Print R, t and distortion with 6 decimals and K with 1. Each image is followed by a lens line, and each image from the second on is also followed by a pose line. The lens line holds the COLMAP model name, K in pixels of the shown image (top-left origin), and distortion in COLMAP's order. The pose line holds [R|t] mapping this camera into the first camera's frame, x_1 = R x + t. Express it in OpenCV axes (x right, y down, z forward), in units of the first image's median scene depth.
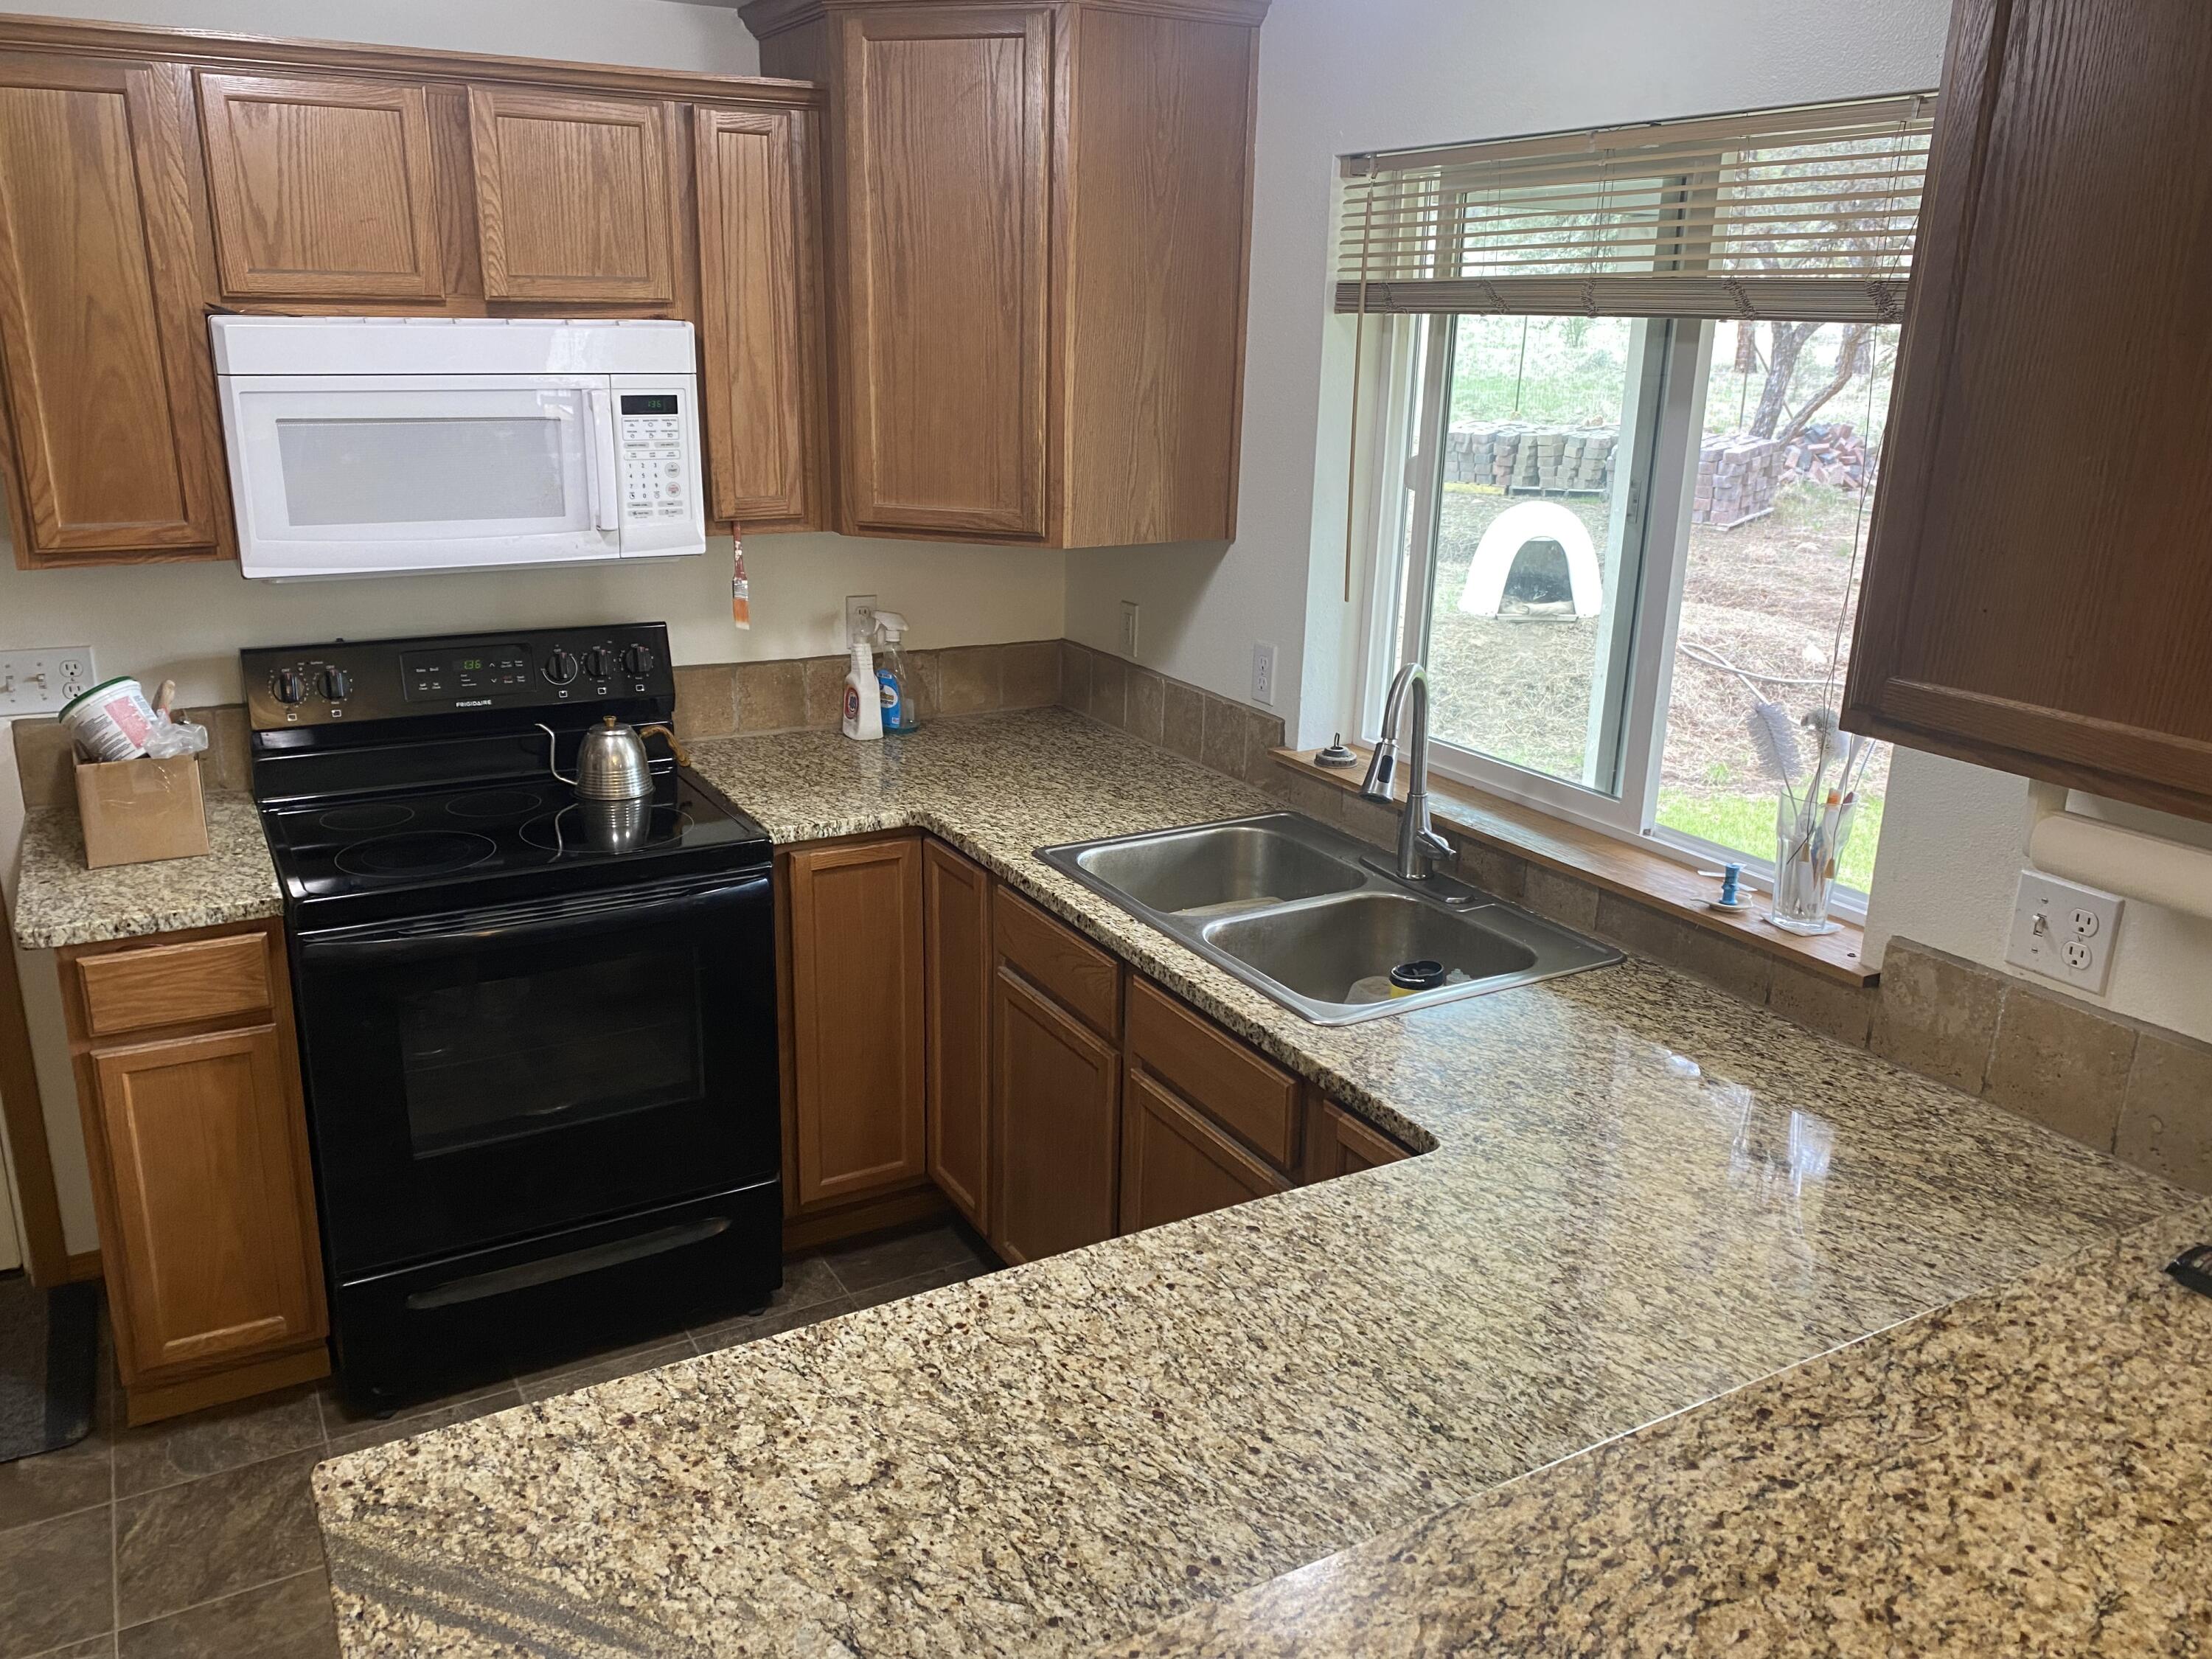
lens RADIAL K [[1678.9, 0, 1115.3], [0, 1678.9, 826.6], [0, 0, 1]] dist [0.010492, -0.001574]
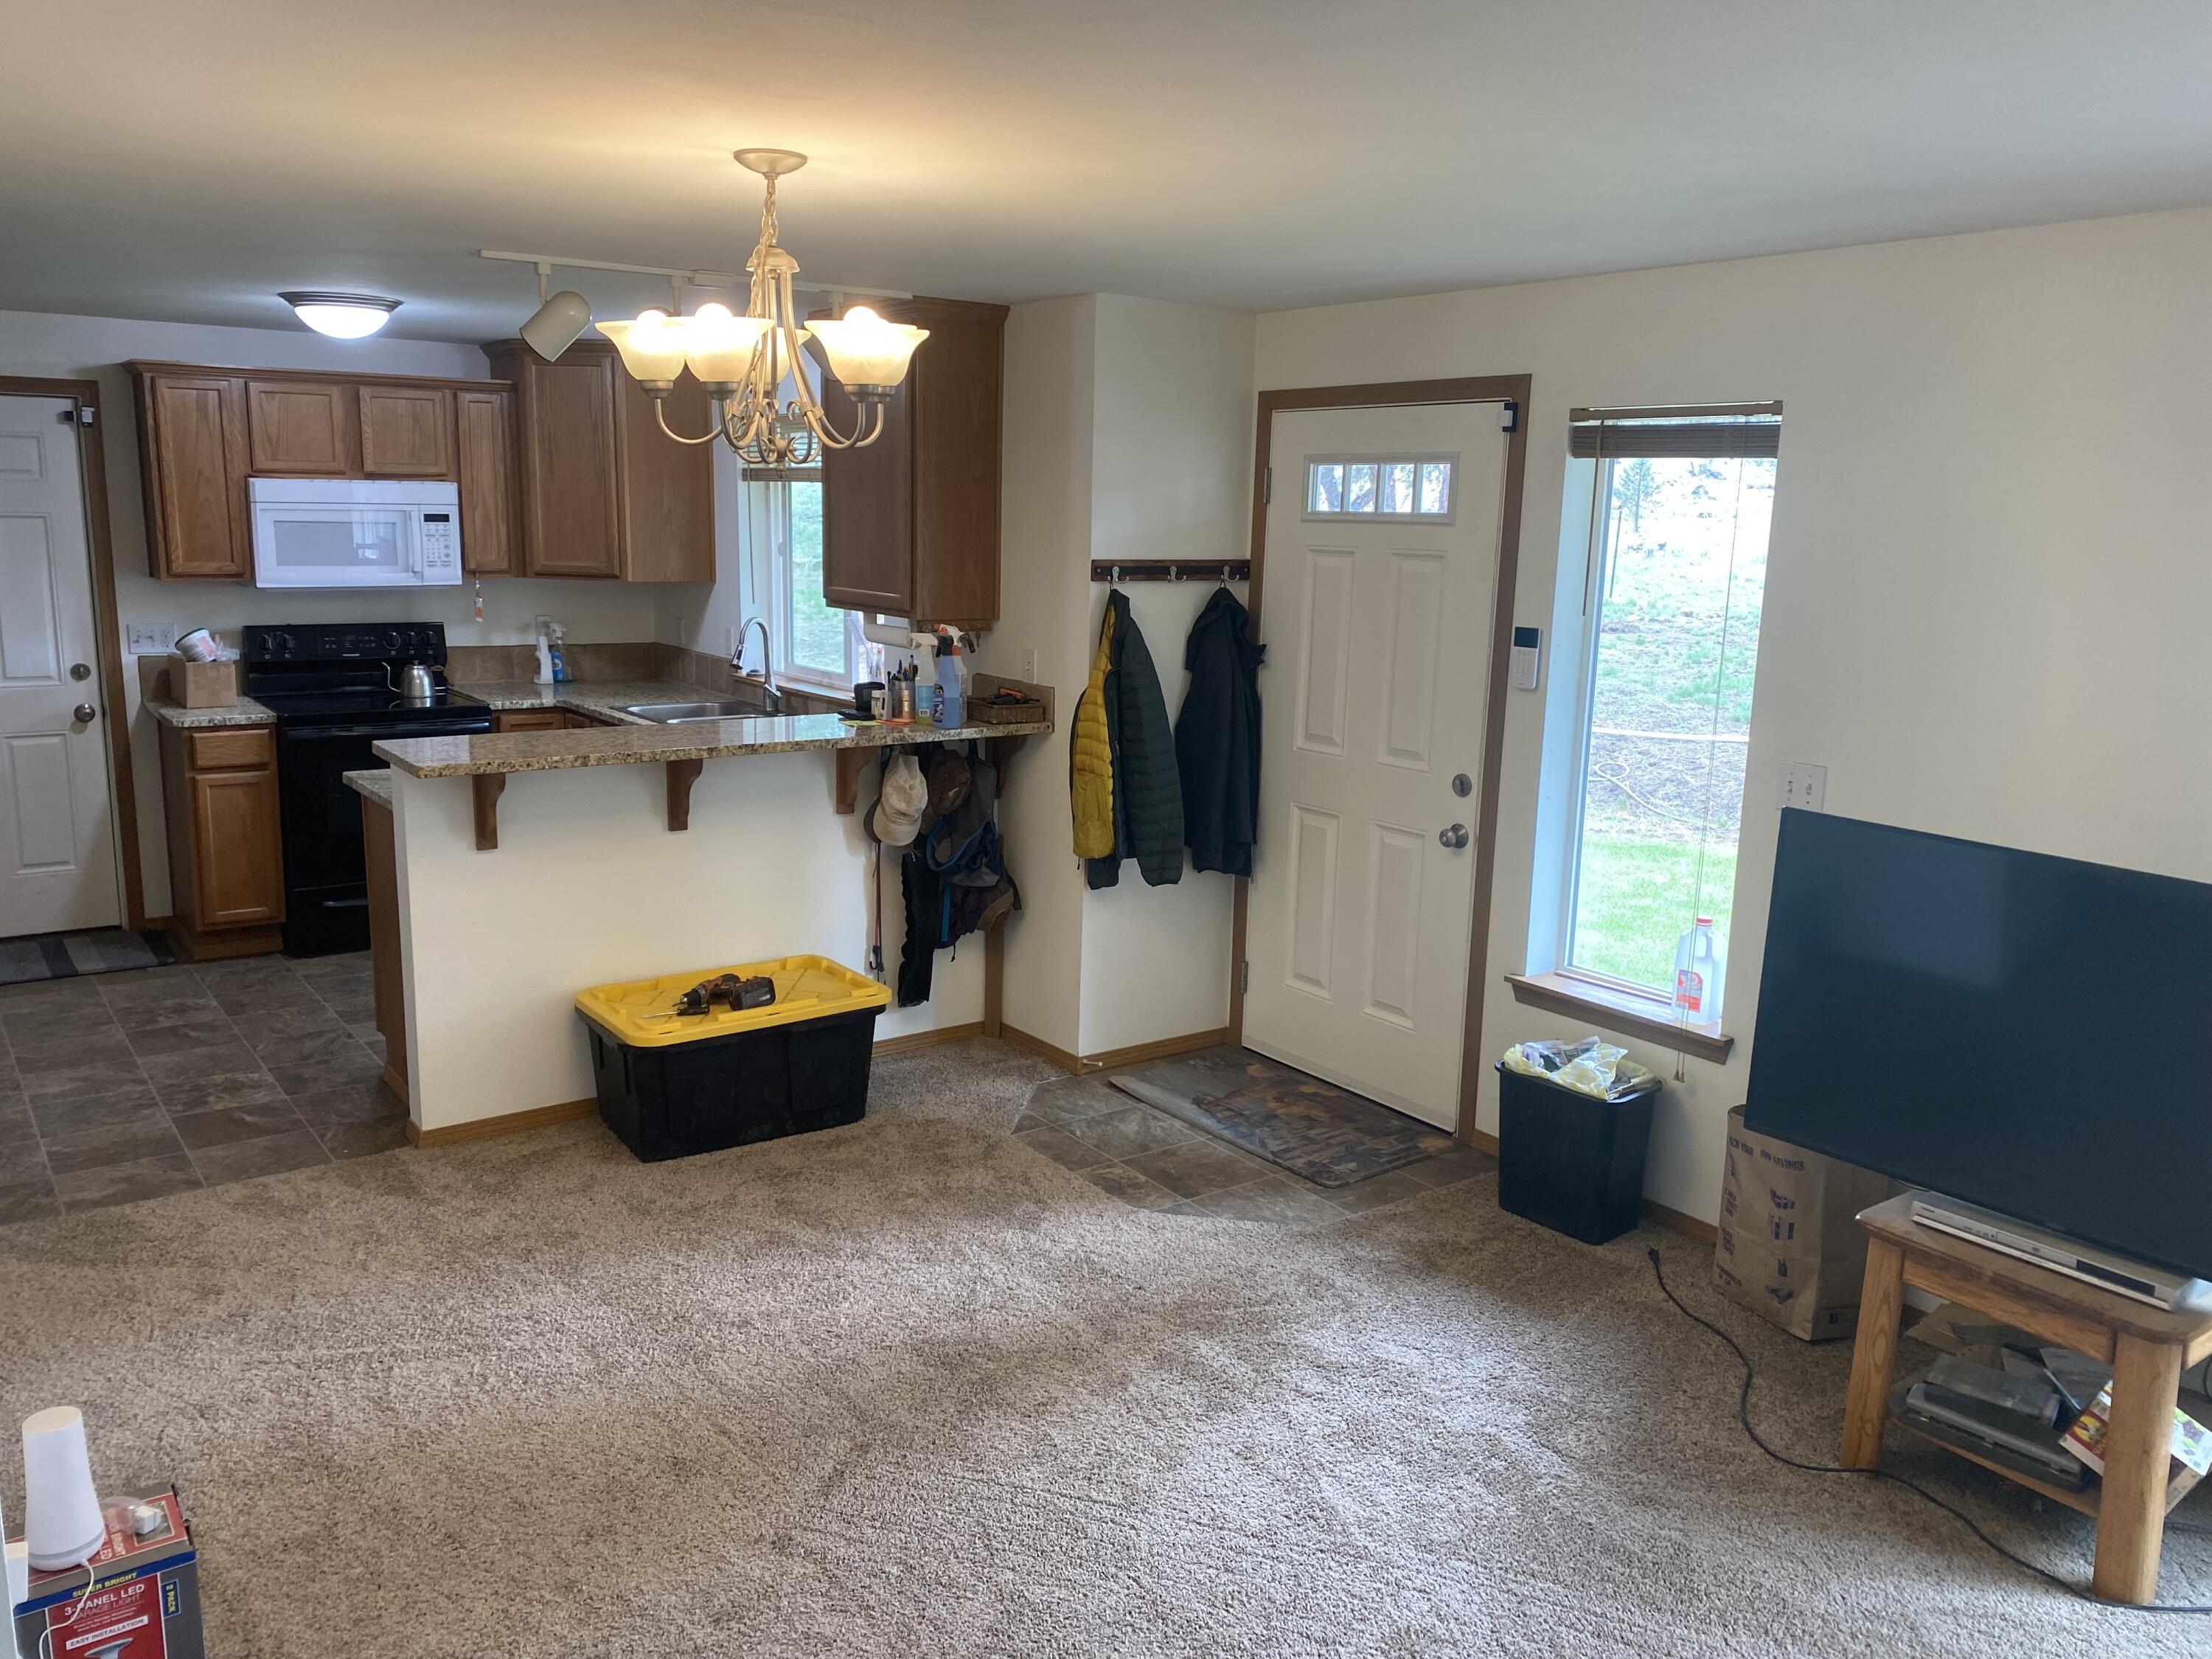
lens RADIAL K [[1678.9, 0, 1094.8], [0, 1678.9, 826.4], [0, 0, 1]] dist [0.010492, -0.001574]
pose [[0.993744, -0.018967, 0.110062, 0.344575], [0.029999, 0.994589, -0.099461, 0.411370], [-0.107580, 0.102140, 0.988936, -1.284797]]
